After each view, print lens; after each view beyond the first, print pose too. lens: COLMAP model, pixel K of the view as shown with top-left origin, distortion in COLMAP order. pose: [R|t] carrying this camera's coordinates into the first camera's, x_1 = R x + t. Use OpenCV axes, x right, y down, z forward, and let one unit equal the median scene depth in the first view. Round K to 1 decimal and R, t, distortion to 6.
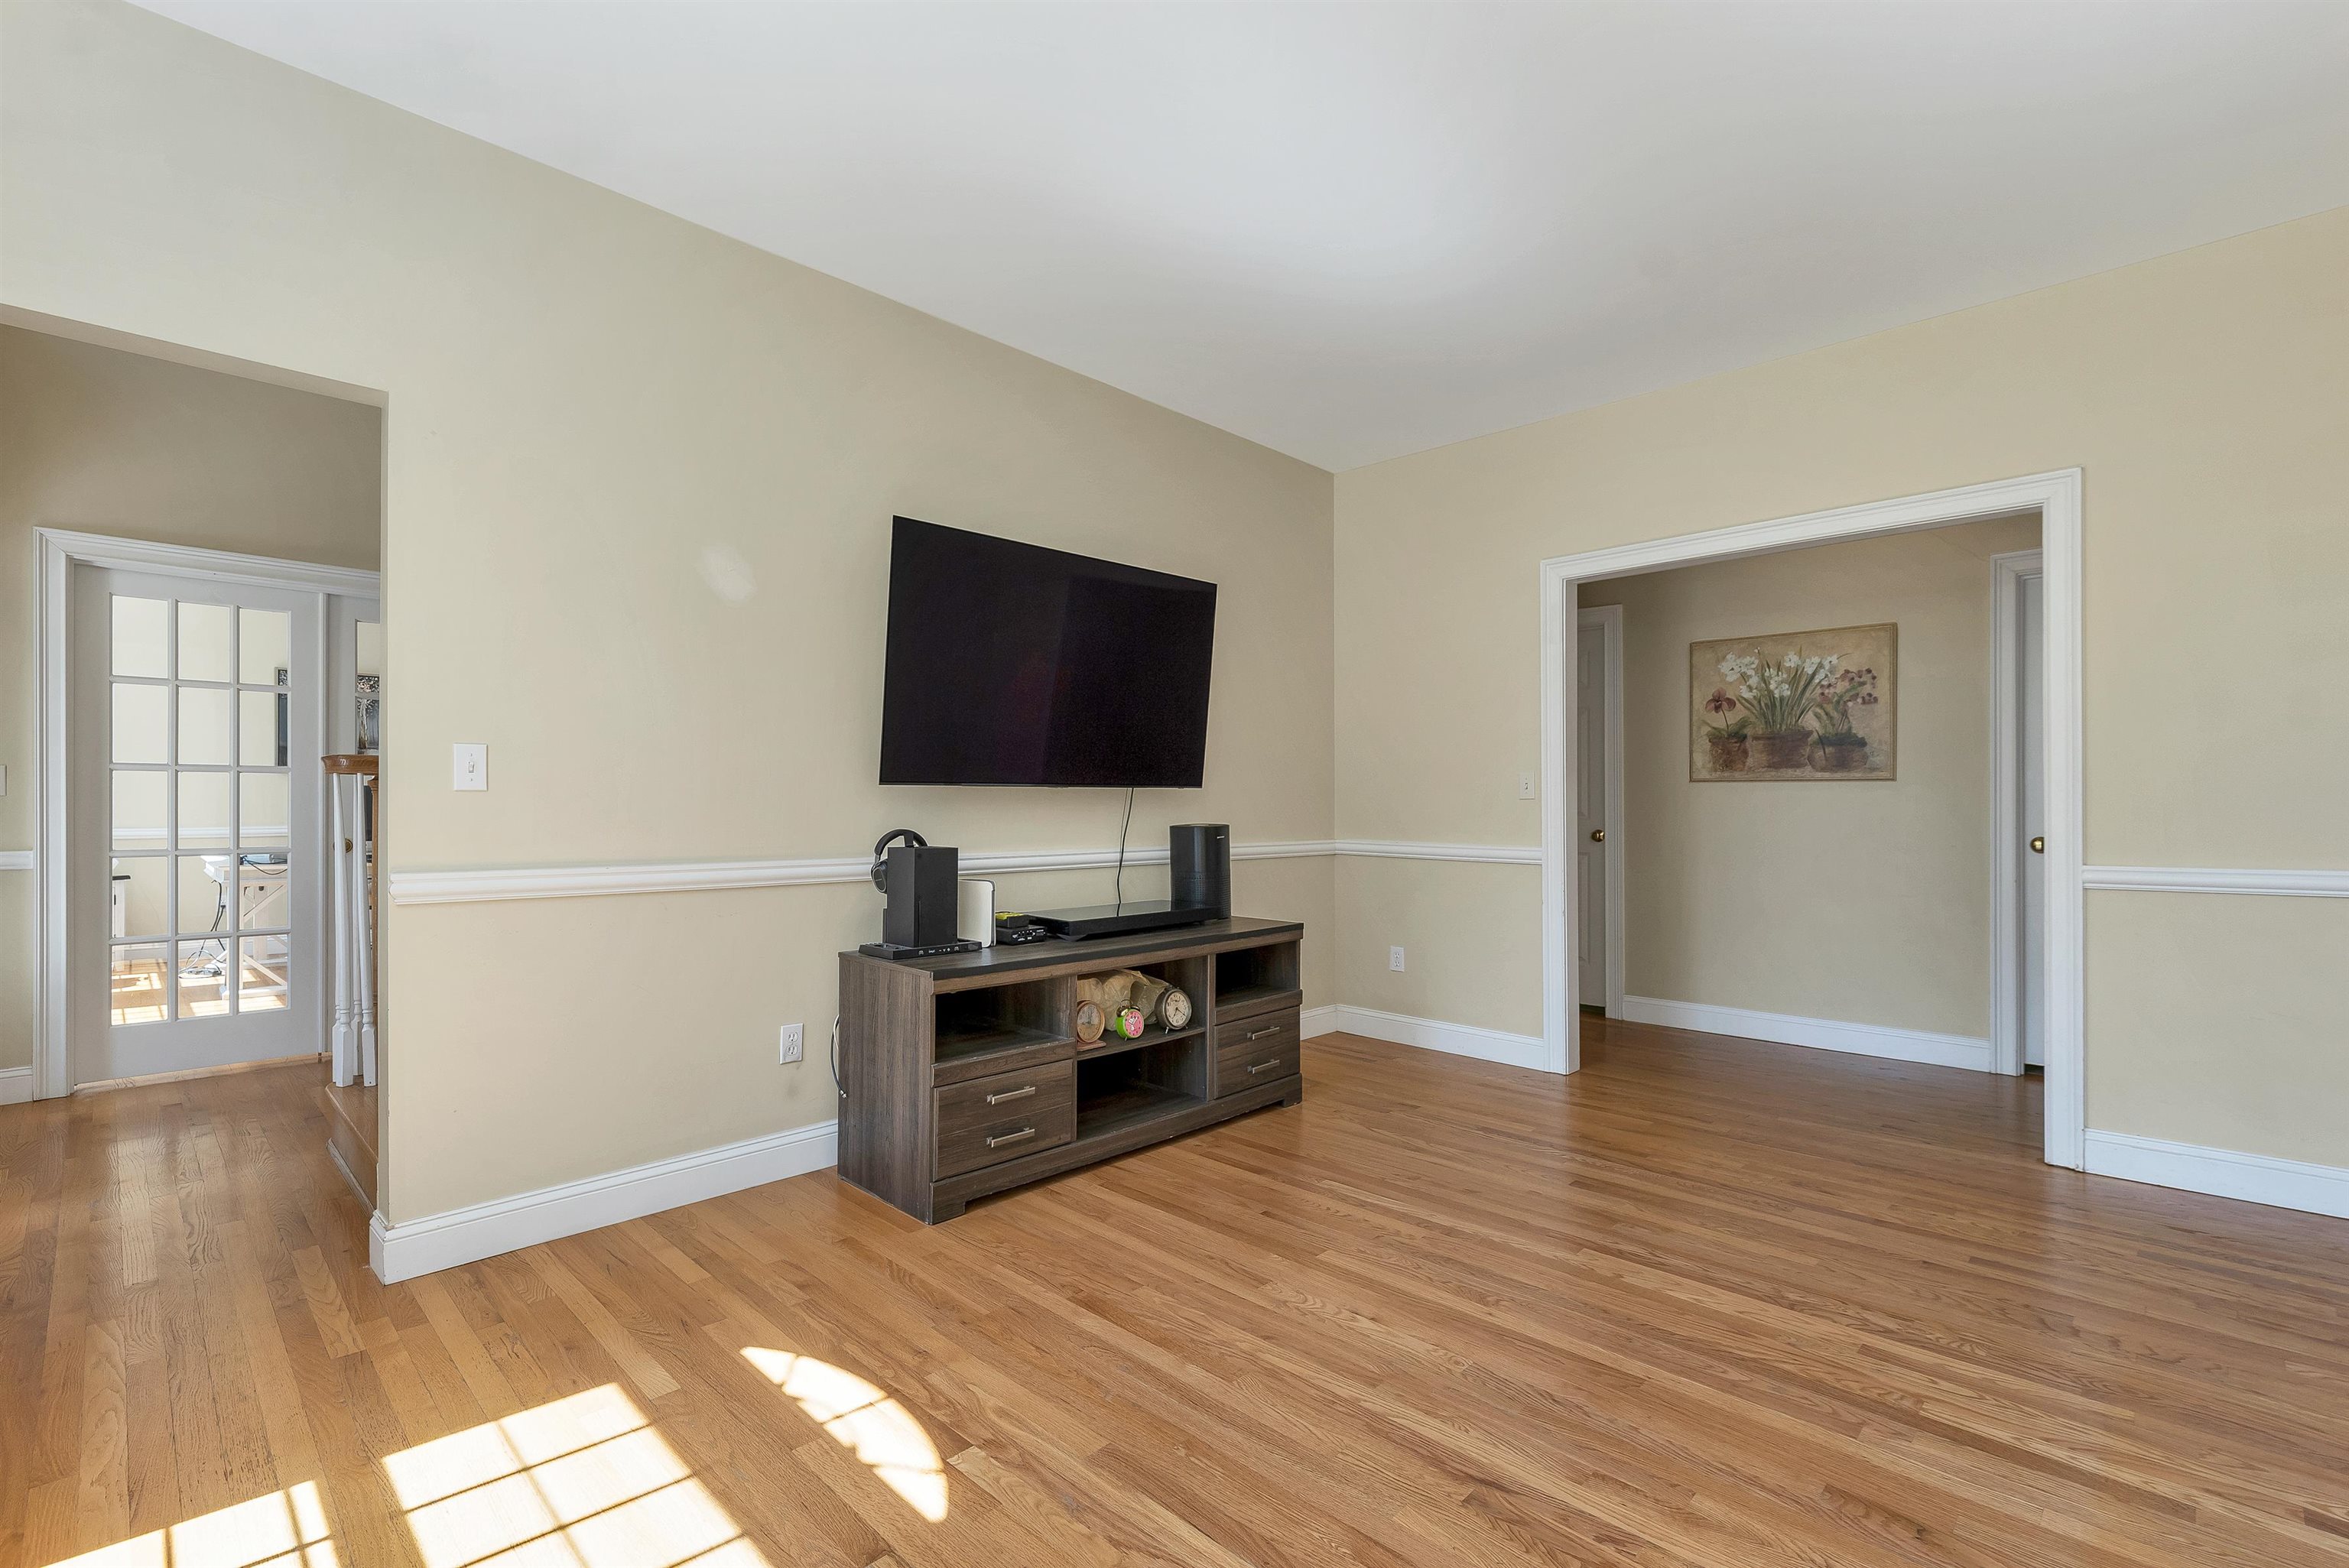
lens RADIAL K [[1037.0, 0, 1180.4], [0, 1037.0, 812.2], [0, 0, 1]] dist [0.001358, -0.000047]
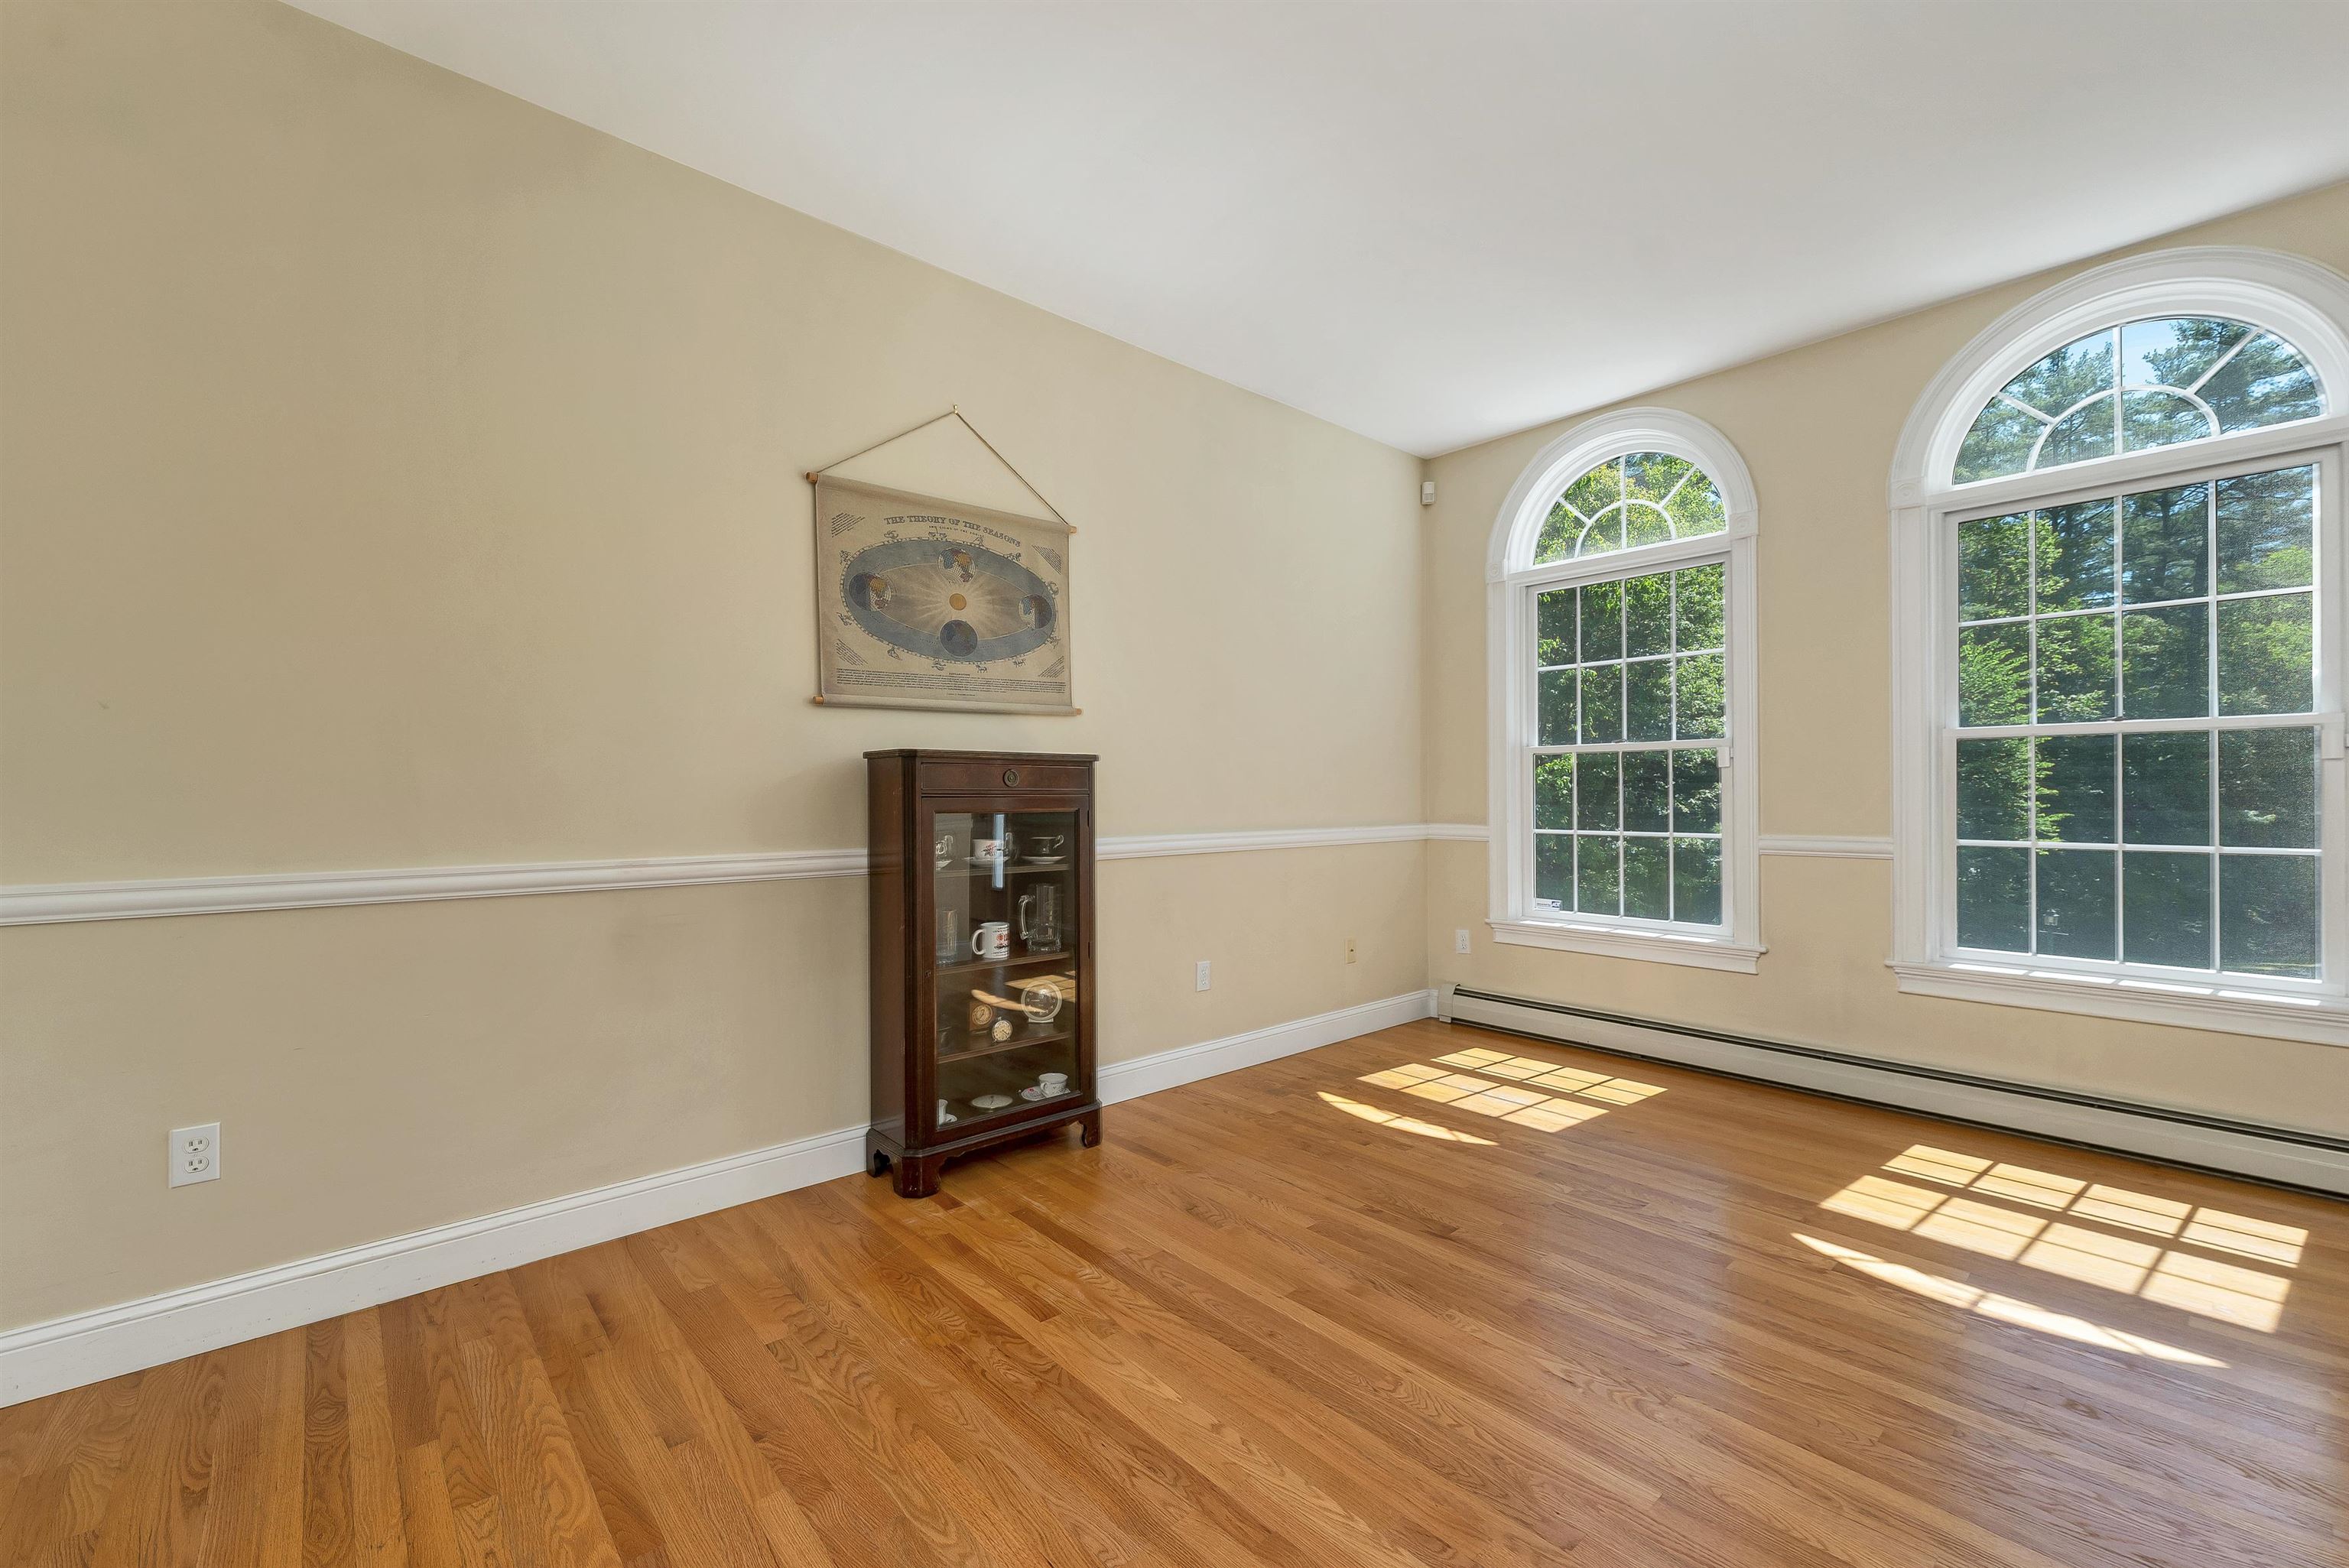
lens RADIAL K [[968.0, 0, 1165.6], [0, 968.0, 788.7], [0, 0, 1]] dist [0.000130, 0.000728]
pose [[-0.997114, 0.001451, 0.075906, 0.257675], [0.001580, 0.999997, 0.001633, -0.004186], [-0.075904, 0.001748, -0.997114, 1.063196]]
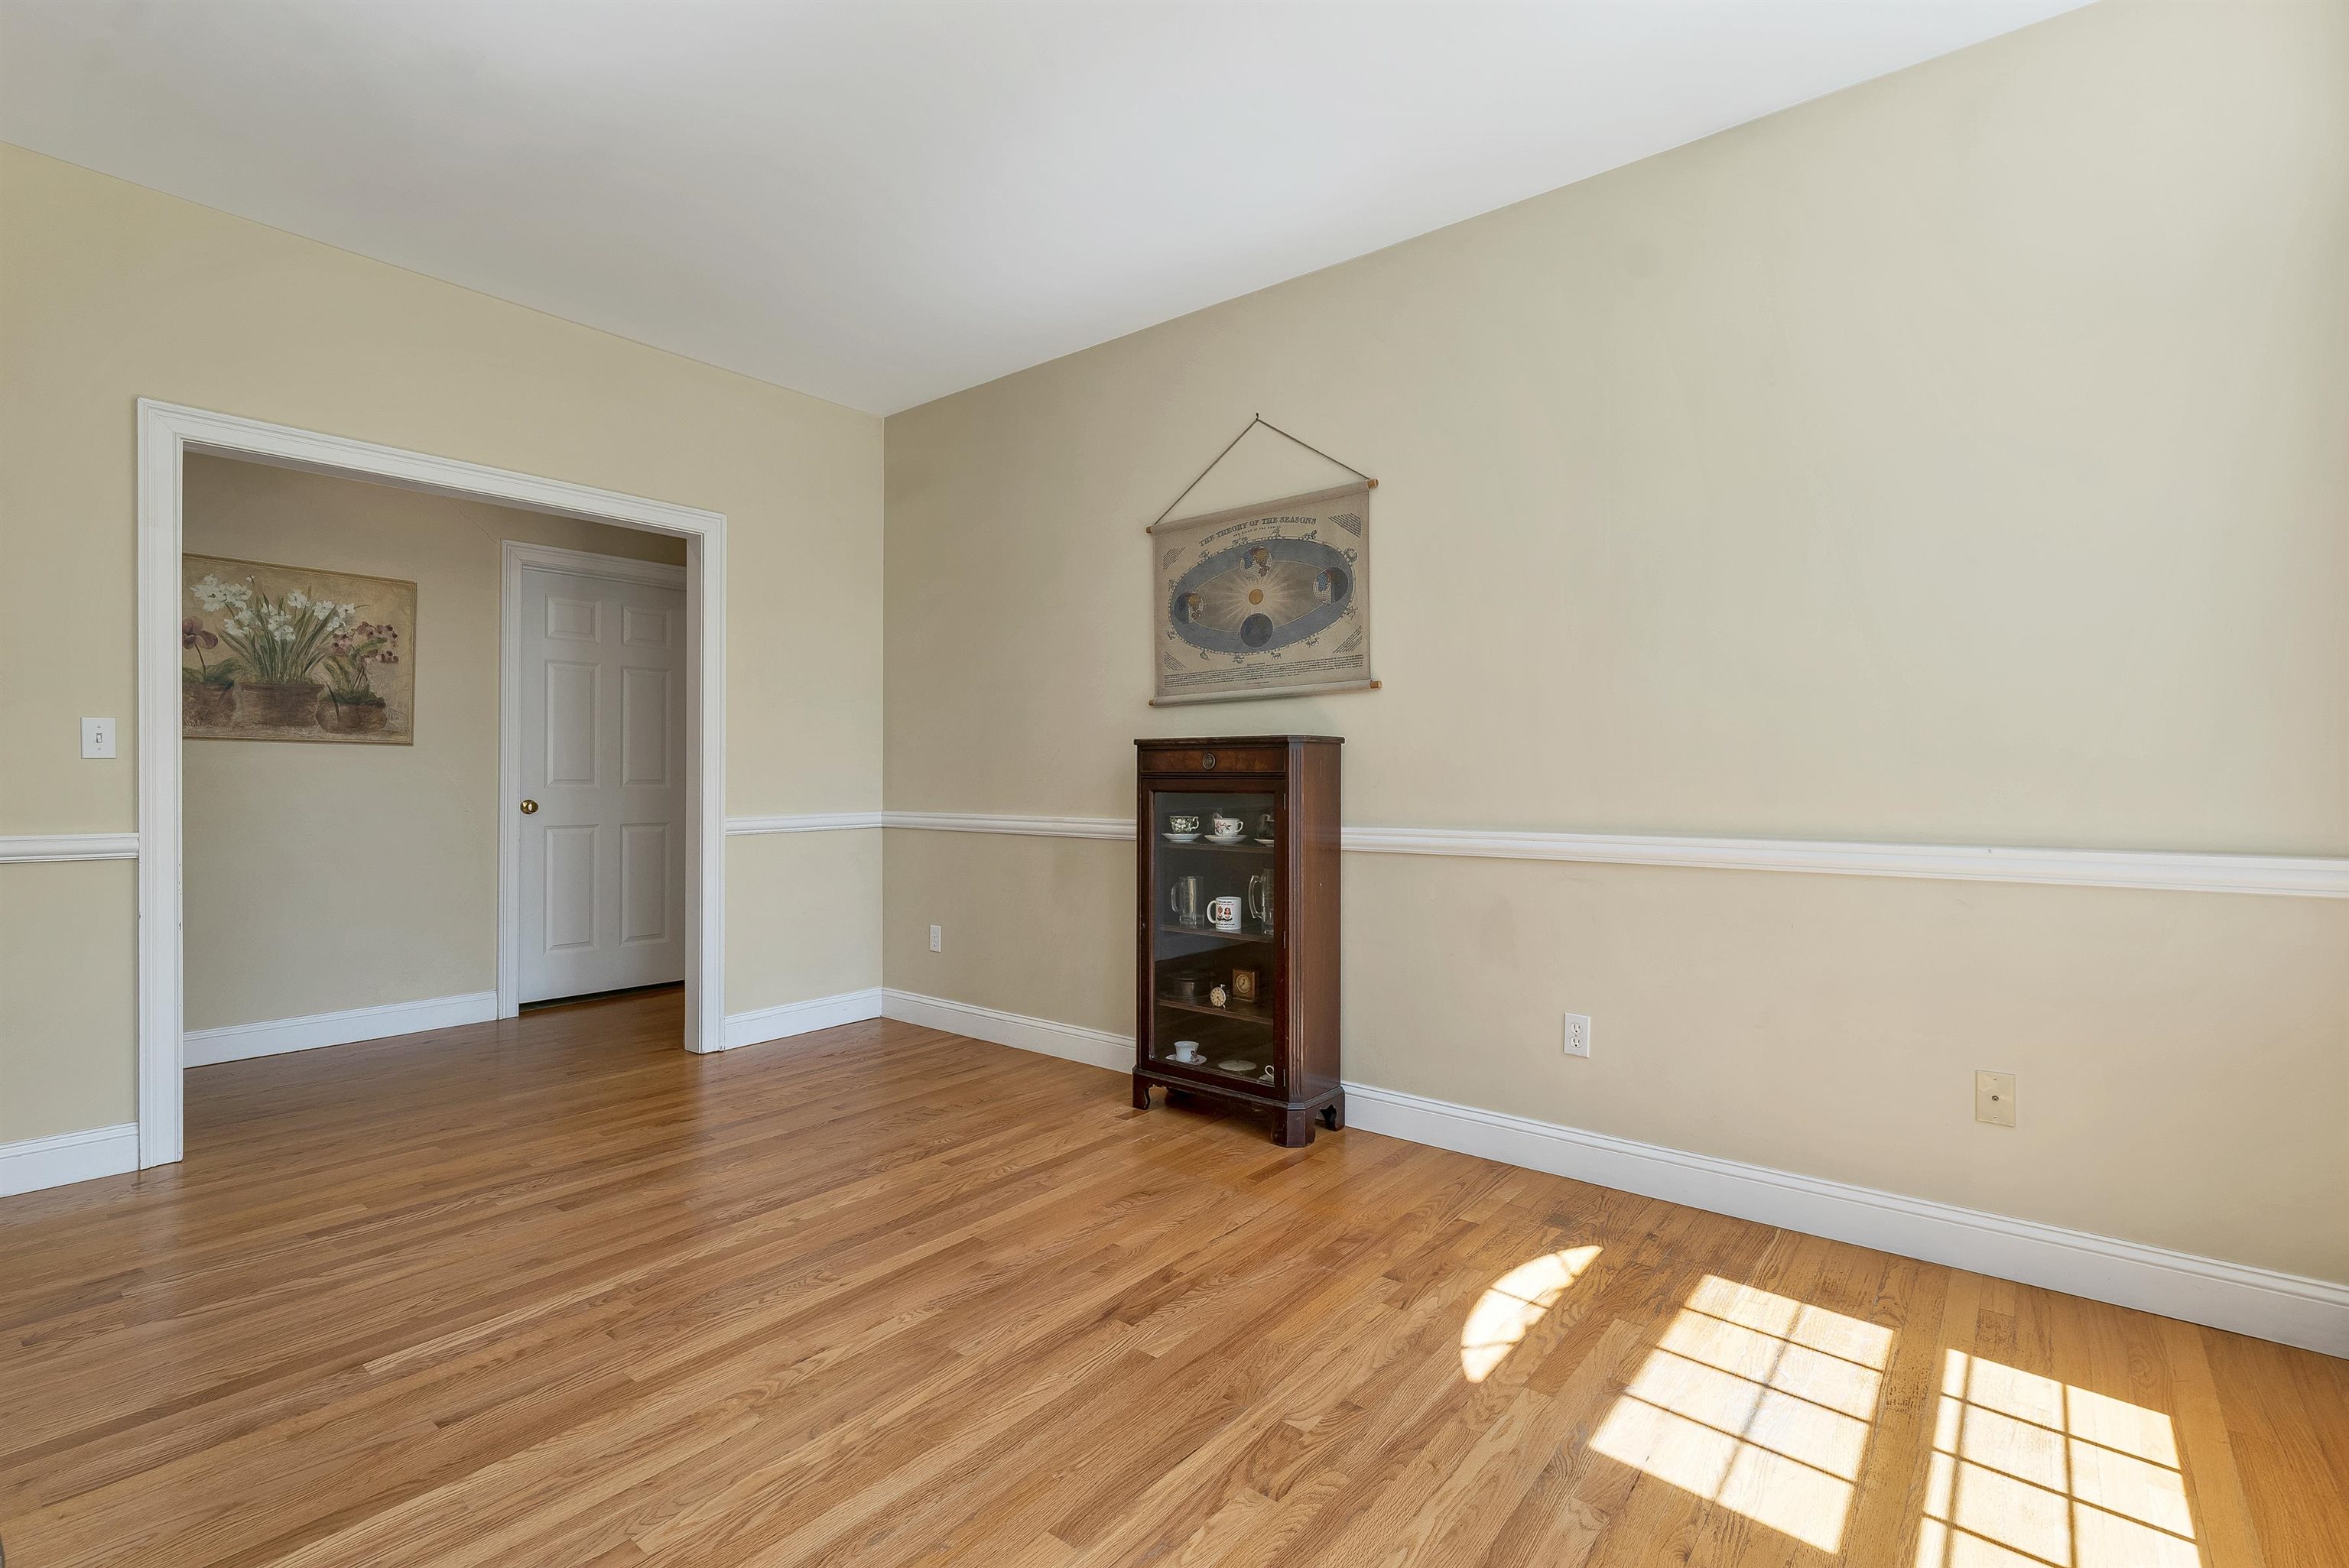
lens RADIAL K [[1073.5, 0, 1168.7], [0, 1073.5, 773.3], [0, 0, 1]] dist [-0.000589, -0.000117]
pose [[-0.087088, 0.003883, 0.996193, -0.433531], [0.003244, 0.999988, -0.003614, 0.001649], [-0.996195, 0.002917, -0.087100, 0.452479]]
